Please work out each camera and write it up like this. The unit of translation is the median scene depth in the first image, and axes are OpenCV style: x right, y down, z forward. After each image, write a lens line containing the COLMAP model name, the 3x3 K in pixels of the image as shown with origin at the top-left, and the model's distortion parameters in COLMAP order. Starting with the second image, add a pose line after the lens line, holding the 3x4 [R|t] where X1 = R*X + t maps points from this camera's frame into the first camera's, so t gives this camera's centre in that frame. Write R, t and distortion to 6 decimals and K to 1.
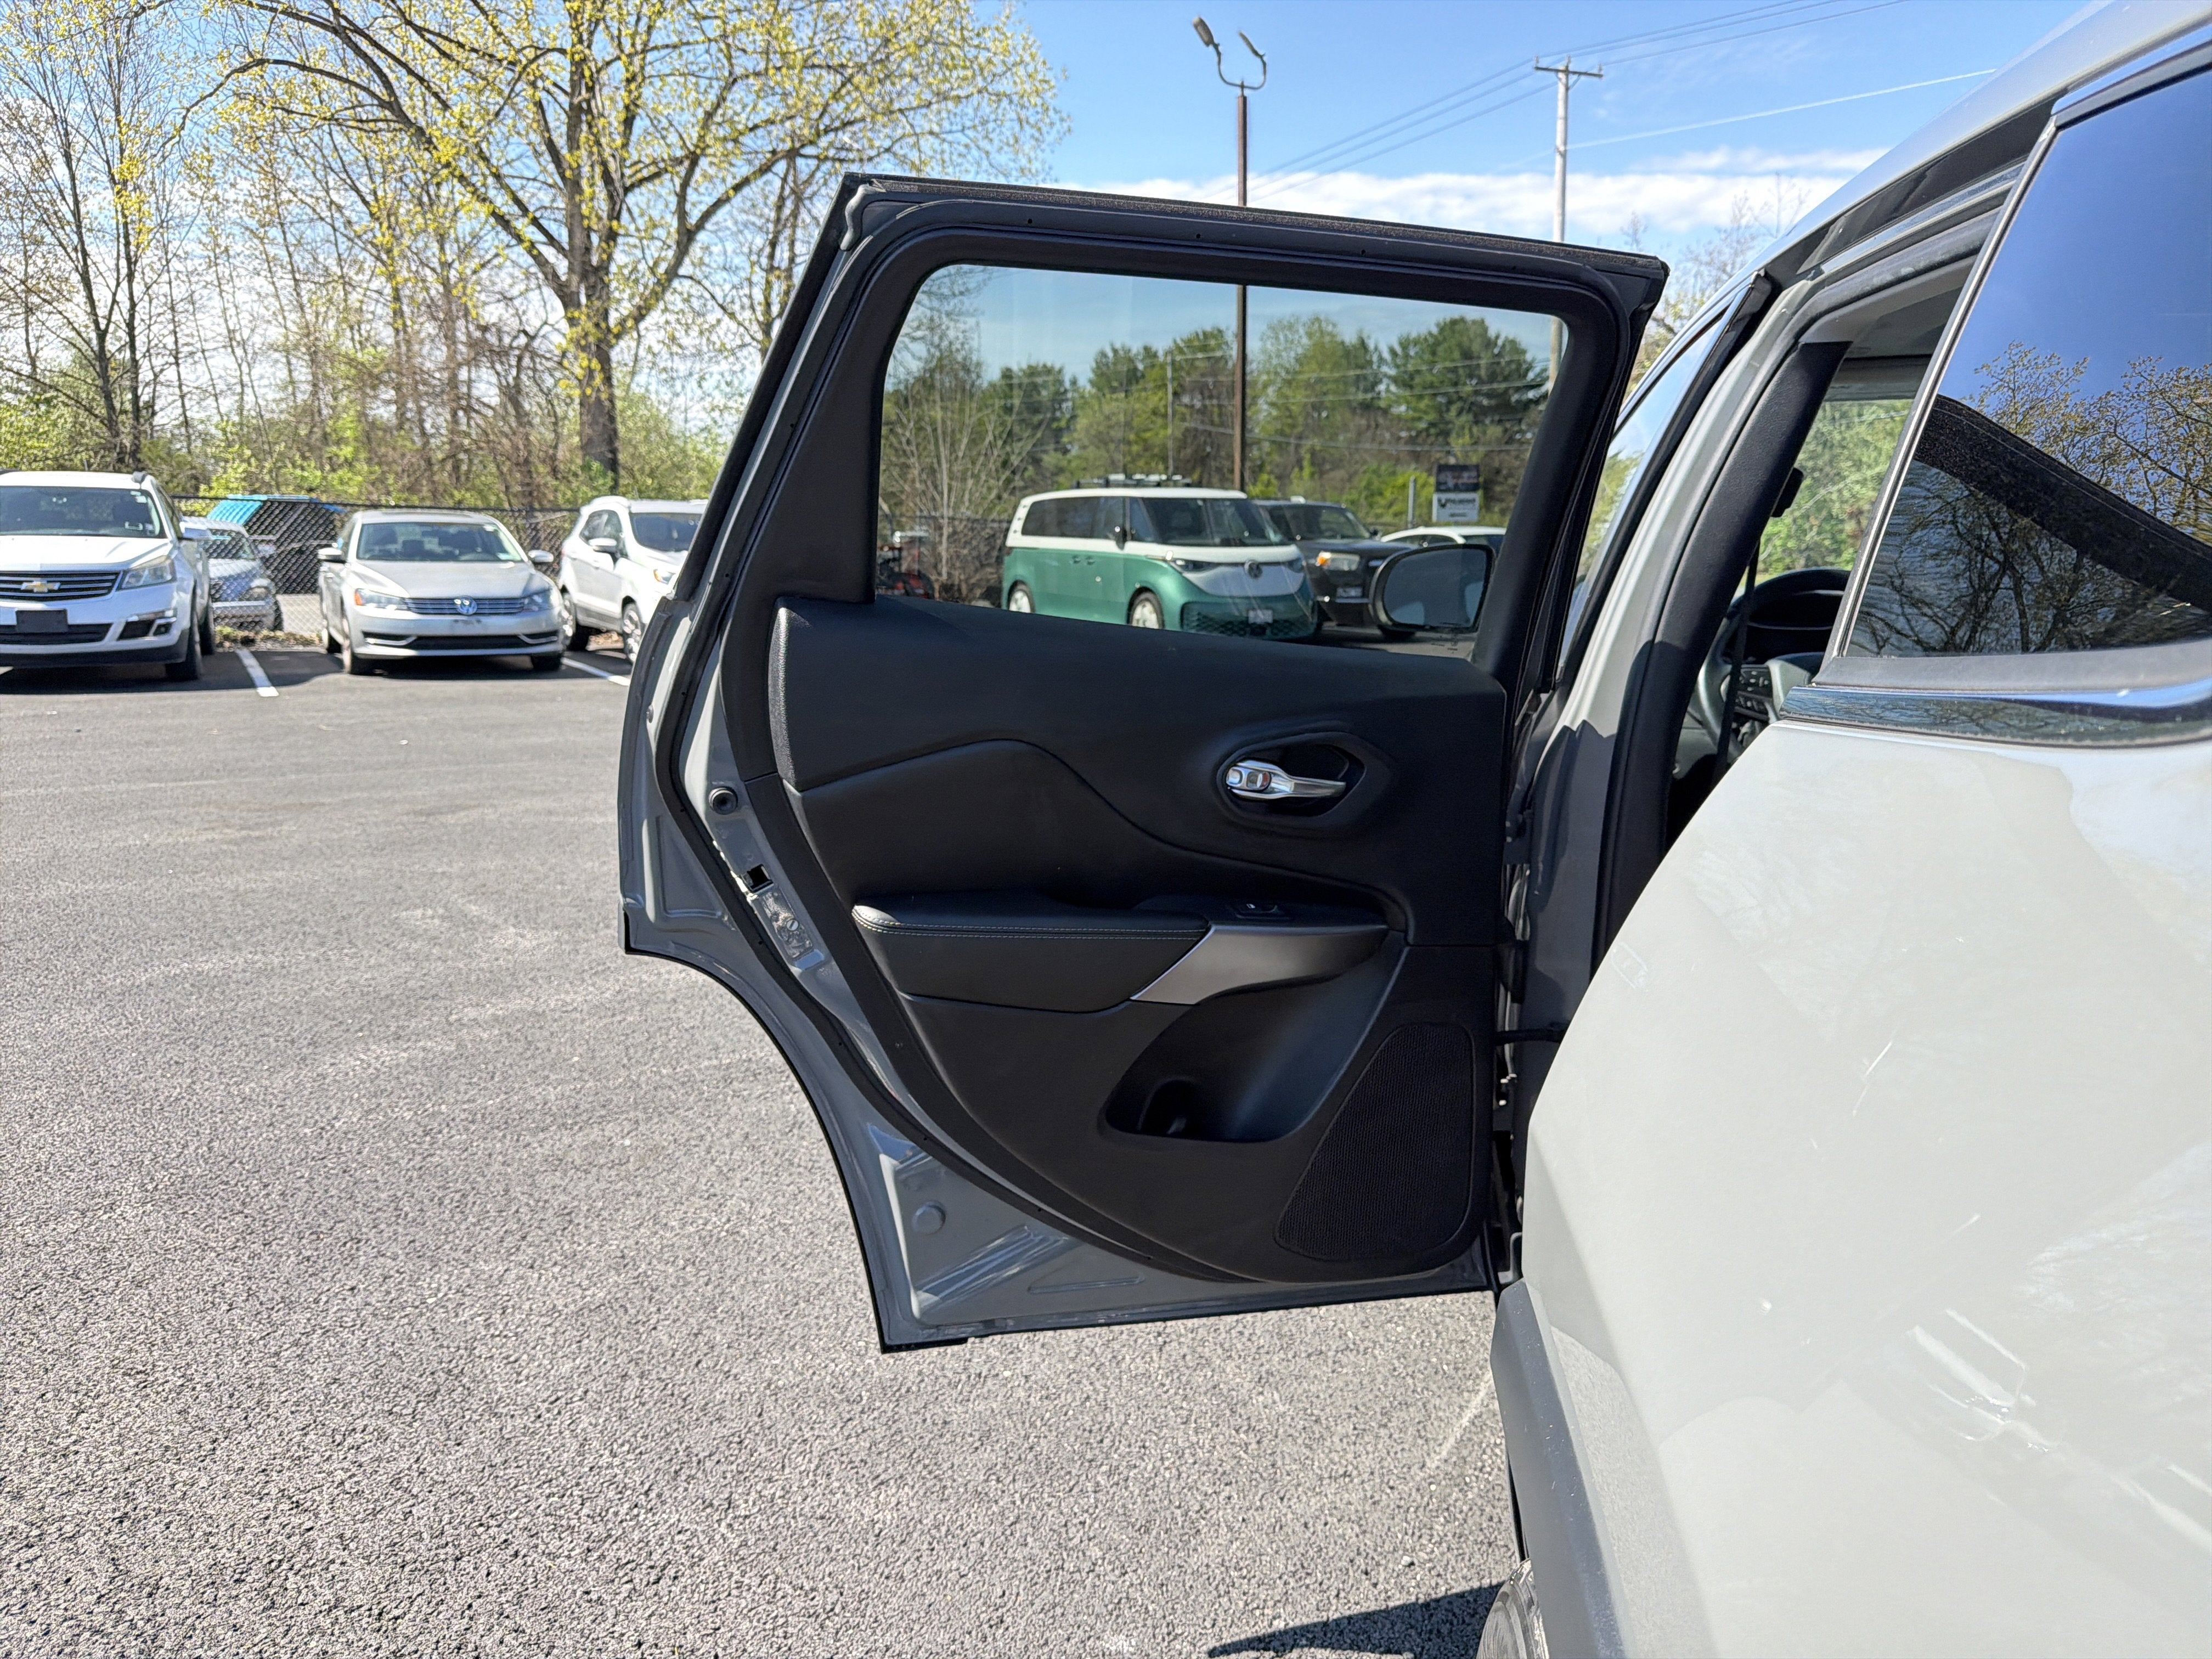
lens RADIAL K [[1581.6, 0, 1065.9], [0, 1581.6, 830.3], [0, 0, 1]] dist [0.048162, -0.103198]
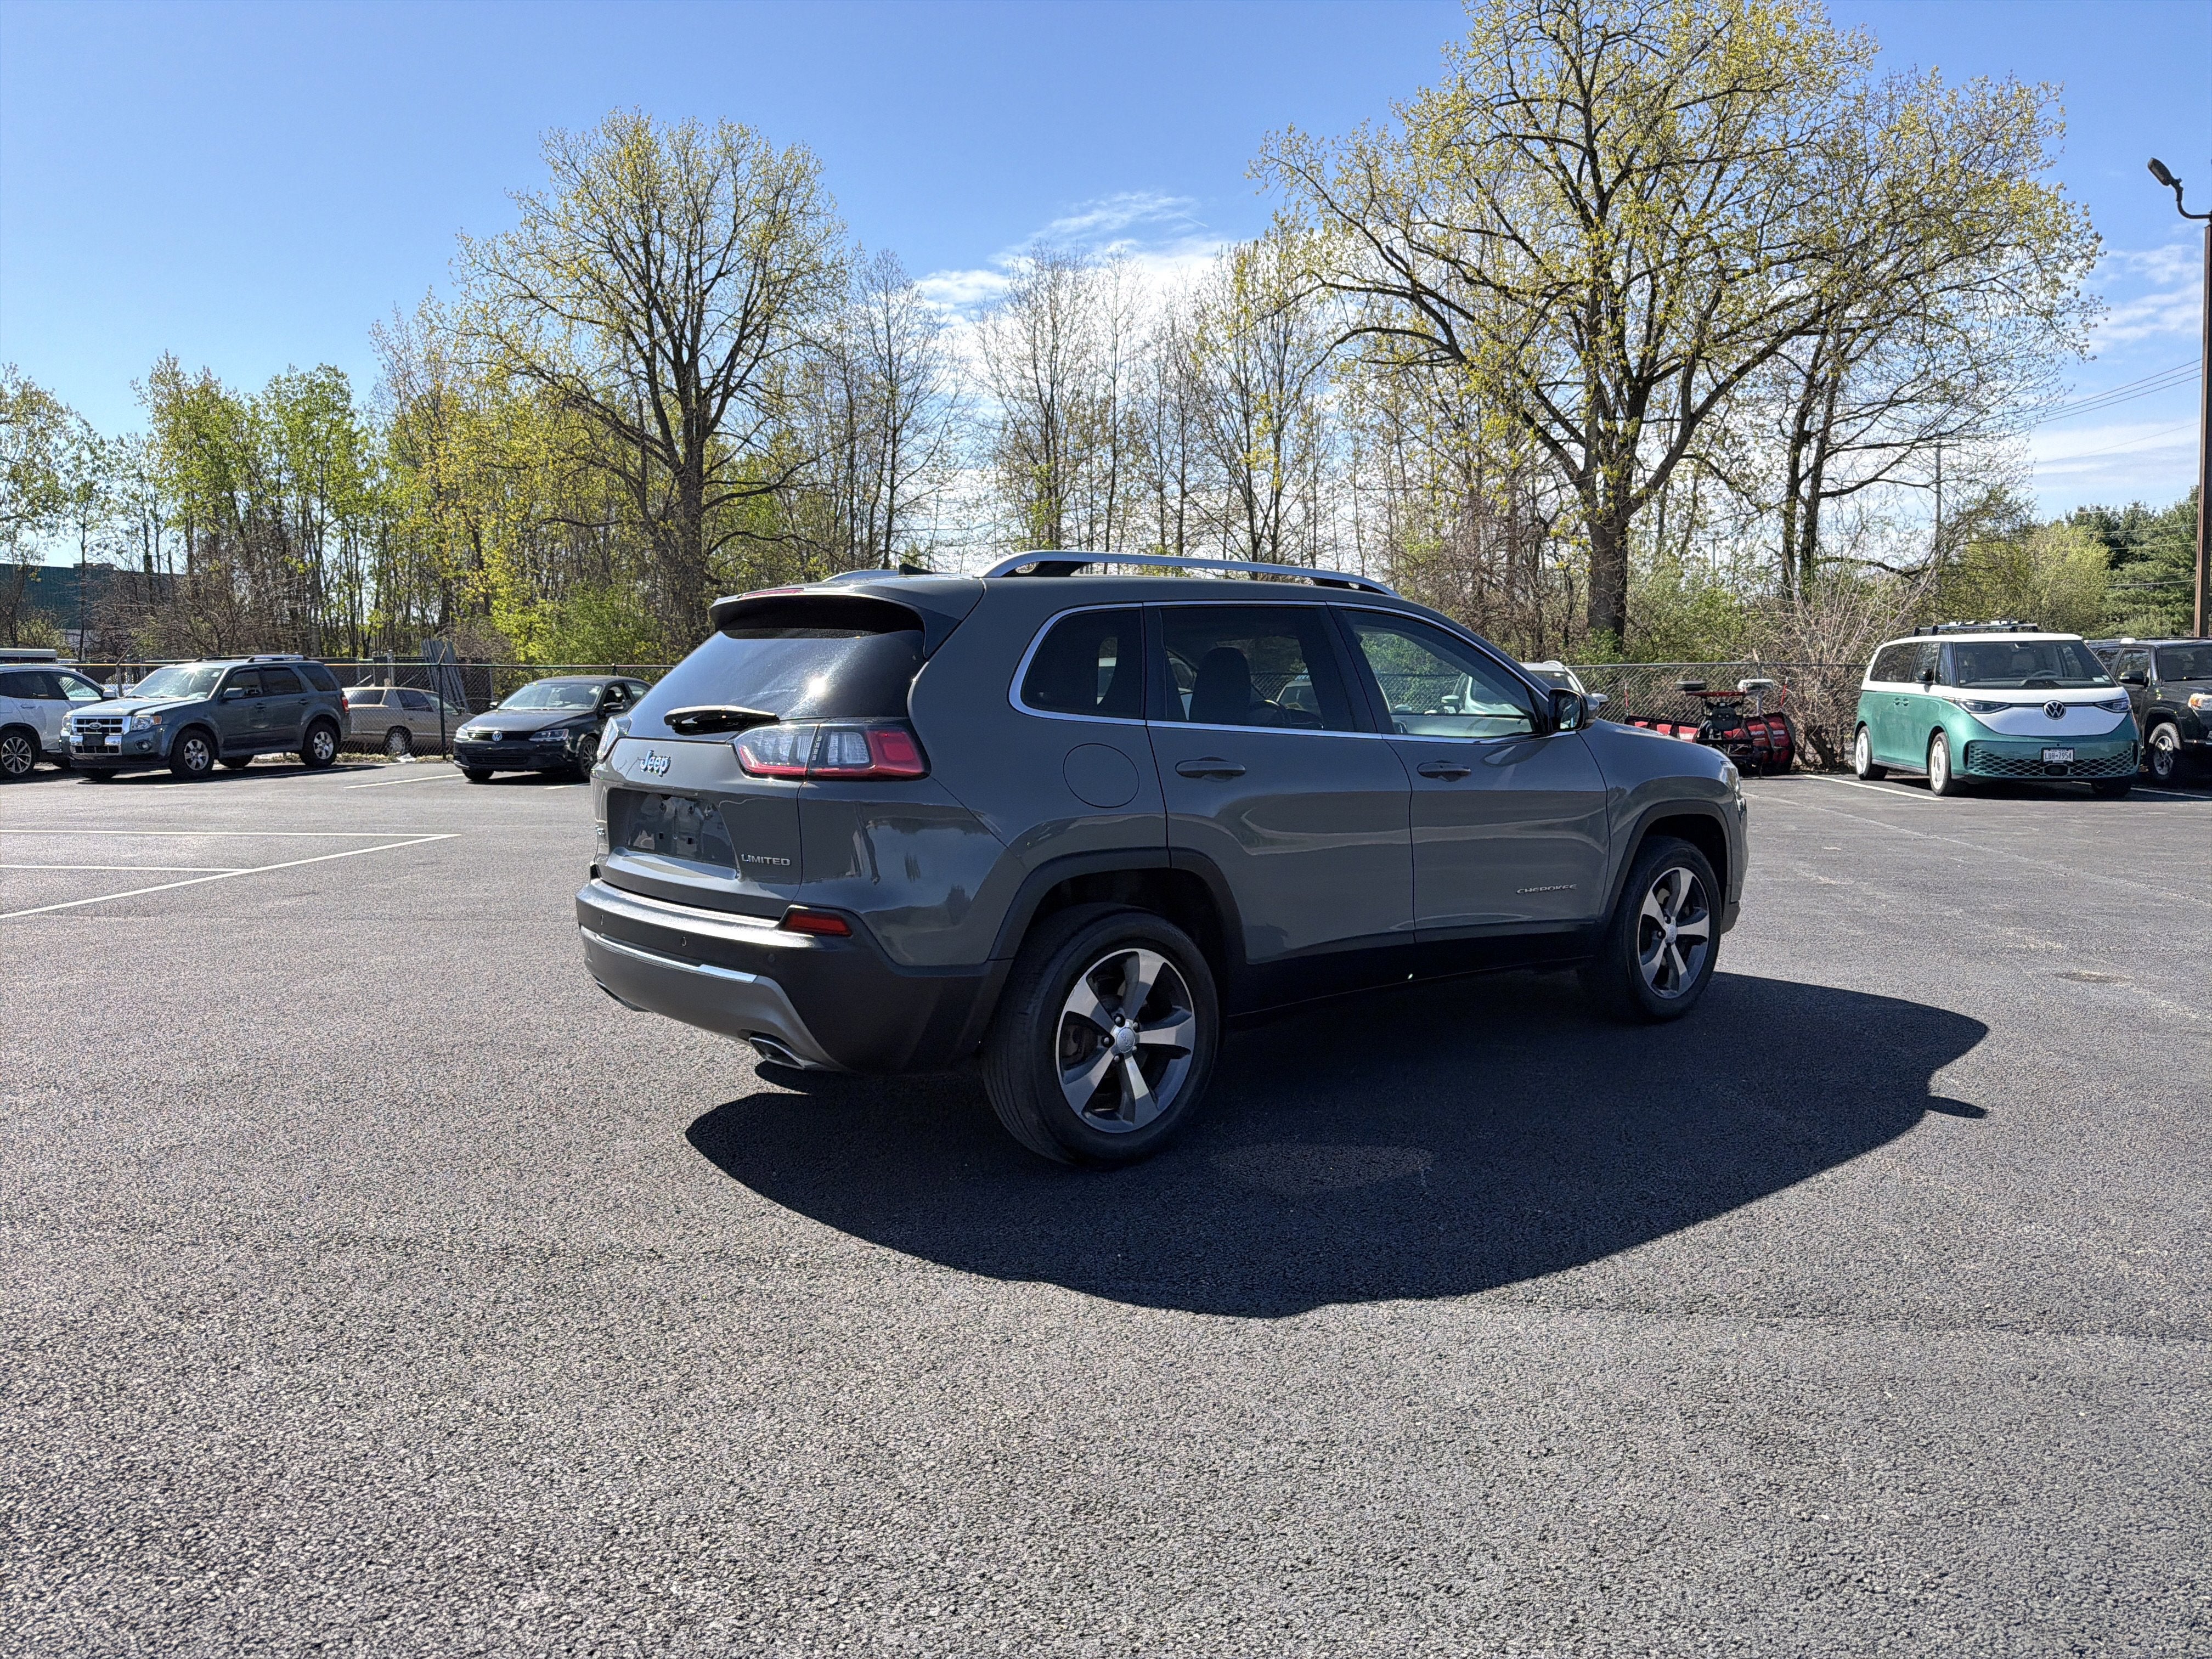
lens RADIAL K [[1570.6, 0, 1057.0], [0, 1570.6, 887.9], [0, 0, 1]] dist [0.004291, -0.038994]
pose [[0.763233, 0.059304, -0.643395, 0.149729], [-0.097586, 0.994936, -0.024054, 0.019469], [0.638711, 0.081145, 0.765156, -0.092685]]
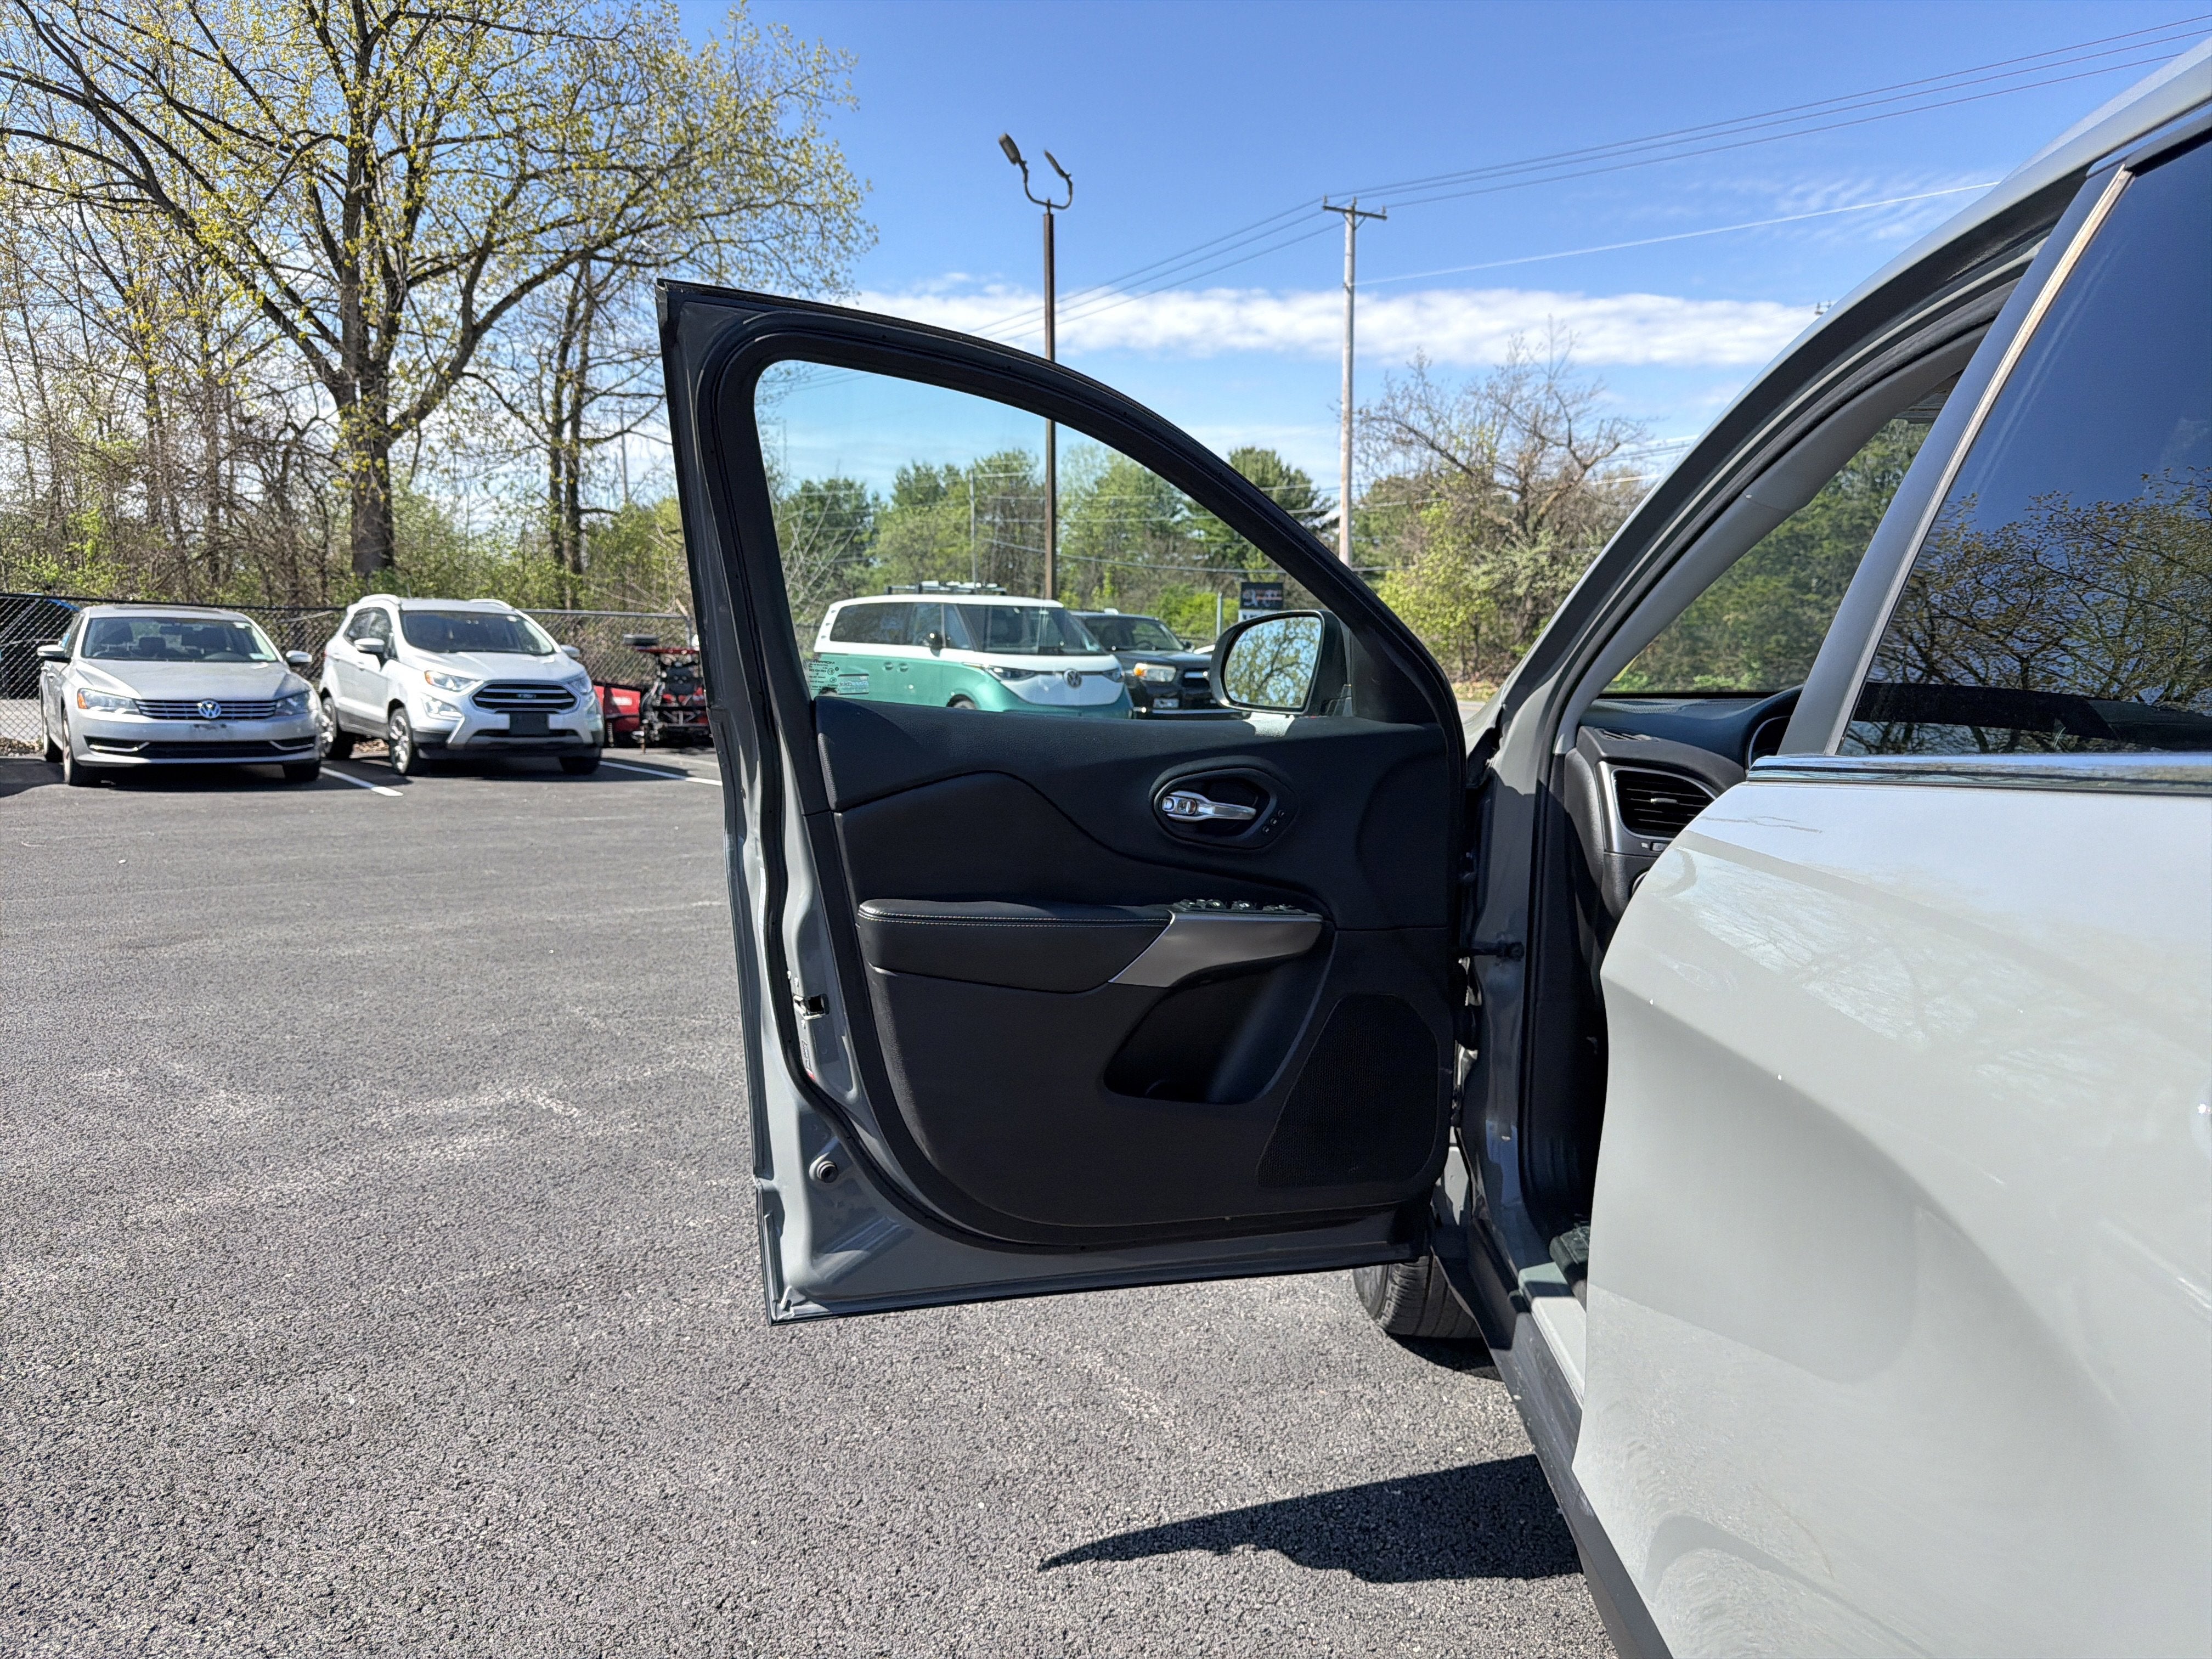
lens RADIAL K [[1590.5, 0, 1070.9], [0, 1590.5, 839.2], [0, 0, 1]] dist [0.010240, -0.025077]
pose [[0.991708, -0.002189, 0.128495, -0.003908], [0.010658, 0.997811, -0.065265, -0.001579], [-0.128071, 0.066093, 0.989560, 0.021740]]
